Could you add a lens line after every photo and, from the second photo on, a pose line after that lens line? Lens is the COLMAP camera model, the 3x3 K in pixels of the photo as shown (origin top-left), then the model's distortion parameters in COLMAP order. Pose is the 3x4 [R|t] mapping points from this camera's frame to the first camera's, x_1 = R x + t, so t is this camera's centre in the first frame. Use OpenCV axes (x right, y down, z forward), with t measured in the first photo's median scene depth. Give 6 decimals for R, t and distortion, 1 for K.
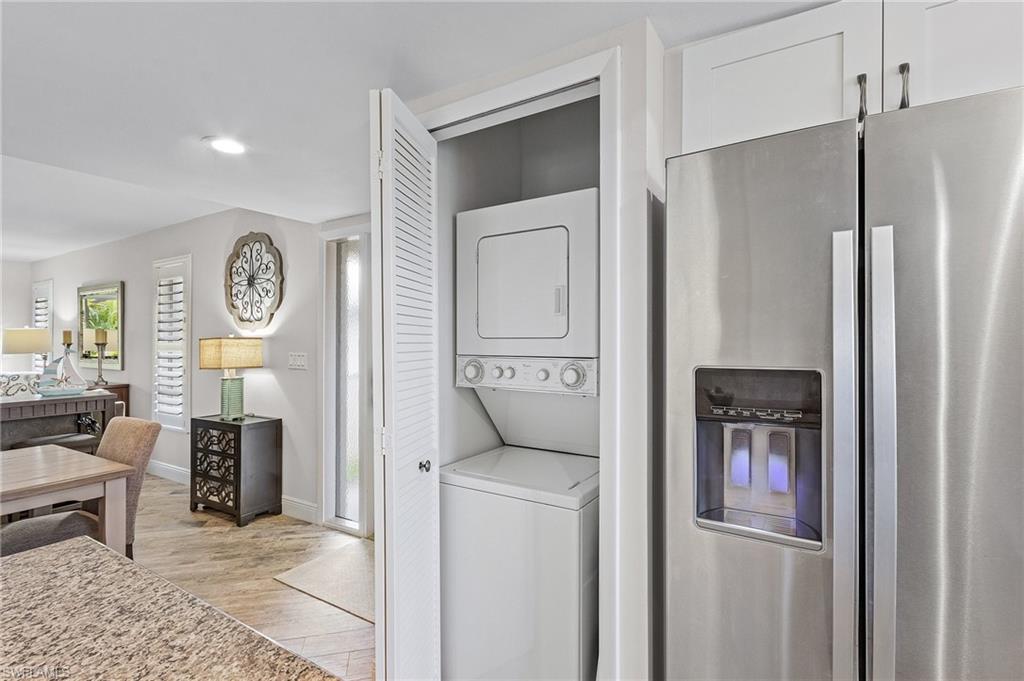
lens RADIAL K [[486.3, 0, 512.0], [0, 486.3, 340.5], [0, 0, 1]] dist [0.018497, -0.000168]
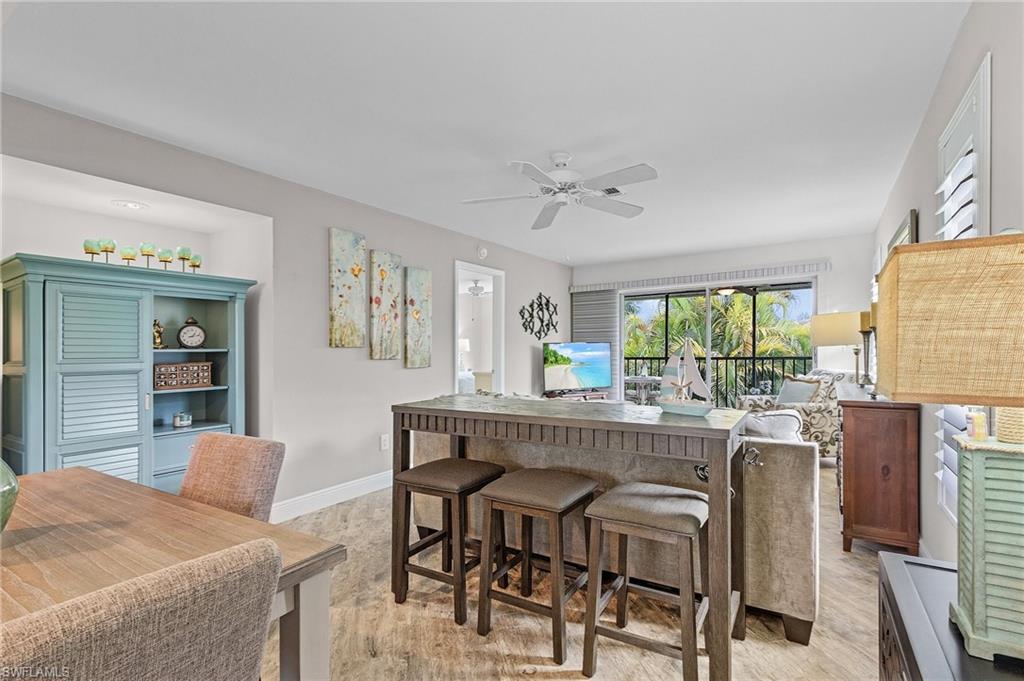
lens RADIAL K [[476.3, 0, 512.1], [0, 476.3, 352.2], [0, 0, 1]] dist [0.000111, -0.000046]
pose [[-0.016464, 0.008977, -0.999824, -0.362875], [0.014268, 0.999860, 0.008742, 0.032121], [0.999763, -0.014121, -0.016590, 0.782468]]
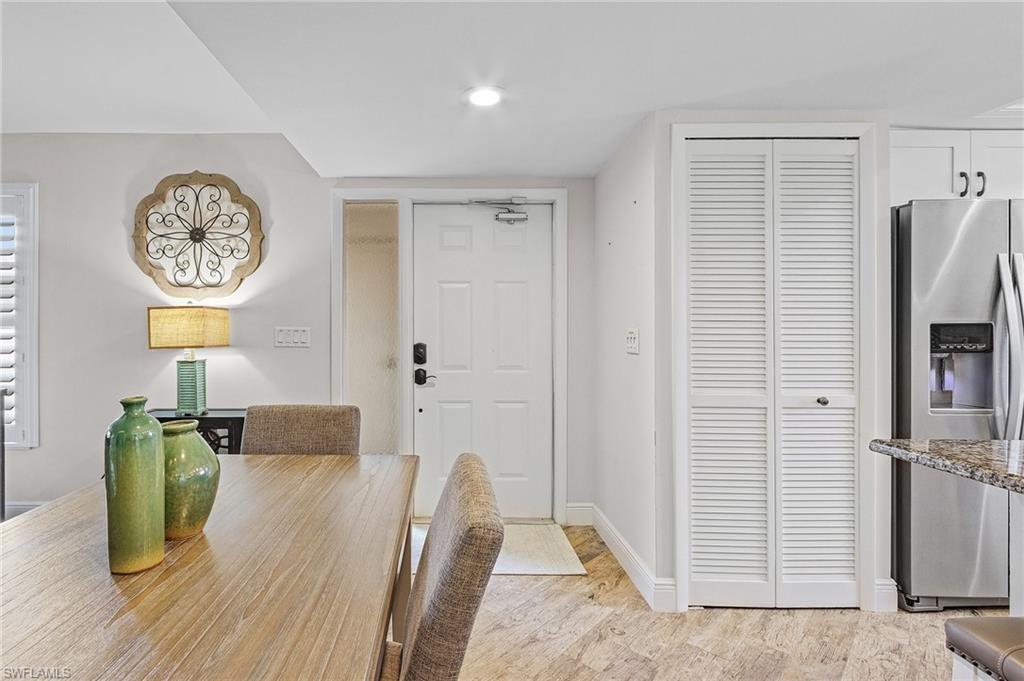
lens RADIAL K [[496.1, 0, 448.7], [0, 496.1, 338.0], [0, 0, 1]] dist [0.012984, -0.000238]
pose [[0.842203, -0.003434, 0.539149, -0.643936], [-0.004734, 0.999894, 0.013763, 0.028980], [-0.539139, -0.014143, 0.842098, 0.128798]]
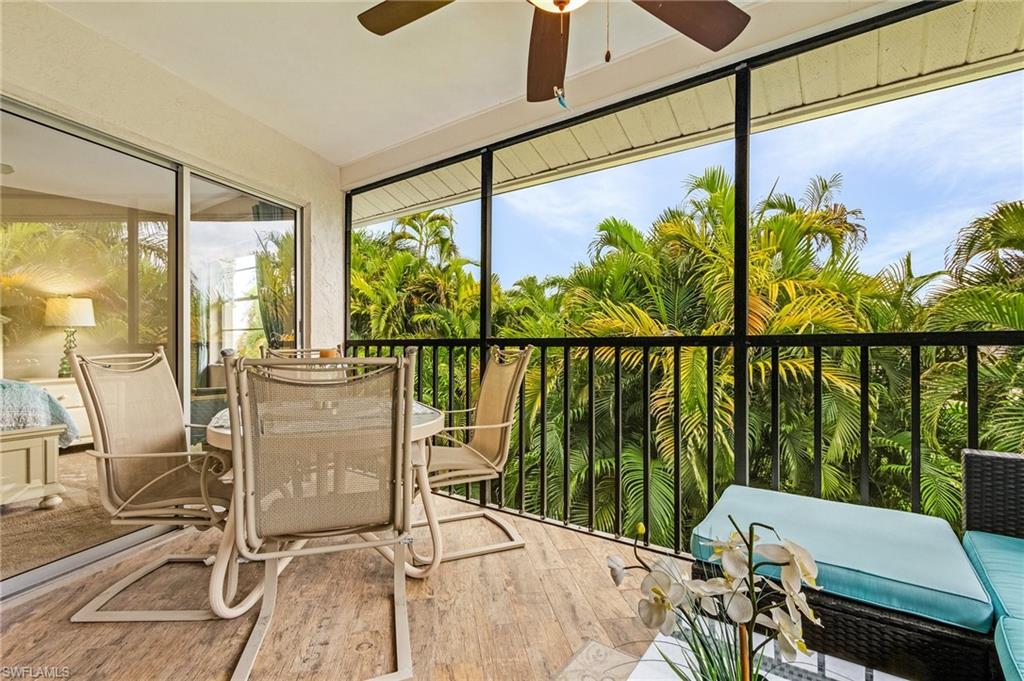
lens RADIAL K [[478.6, 0, 506.2], [0, 478.6, 339.8], [0, 0, 1]] dist [0.001676, -0.000086]
pose [[-0.074113, 0.003238, -0.997245, -1.964792], [0.012746, 0.999916, 0.002300, 0.089422], [0.997168, -0.012541, -0.074148, 1.608124]]
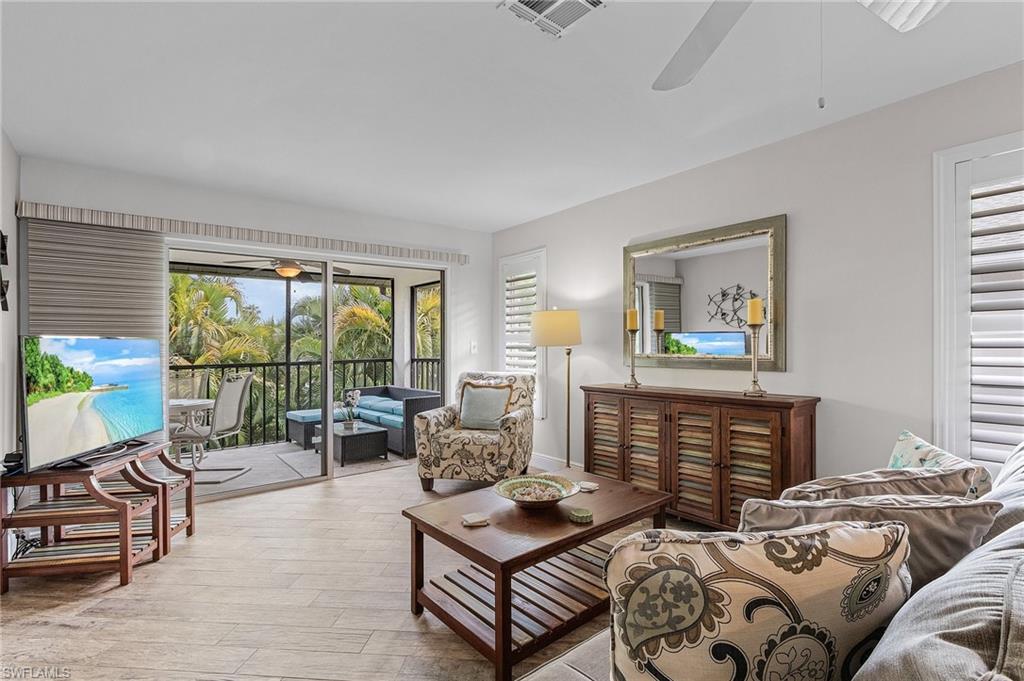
lens RADIAL K [[478.6, 0, 506.2], [0, 478.6, 339.8], [0, 0, 1]] dist [0.001676, -0.000086]
pose [[0.941692, -0.012990, -0.336225, -1.247667], [0.010768, 0.999906, -0.008472, 0.033405], [0.336303, 0.004357, 0.941744, 0.515226]]
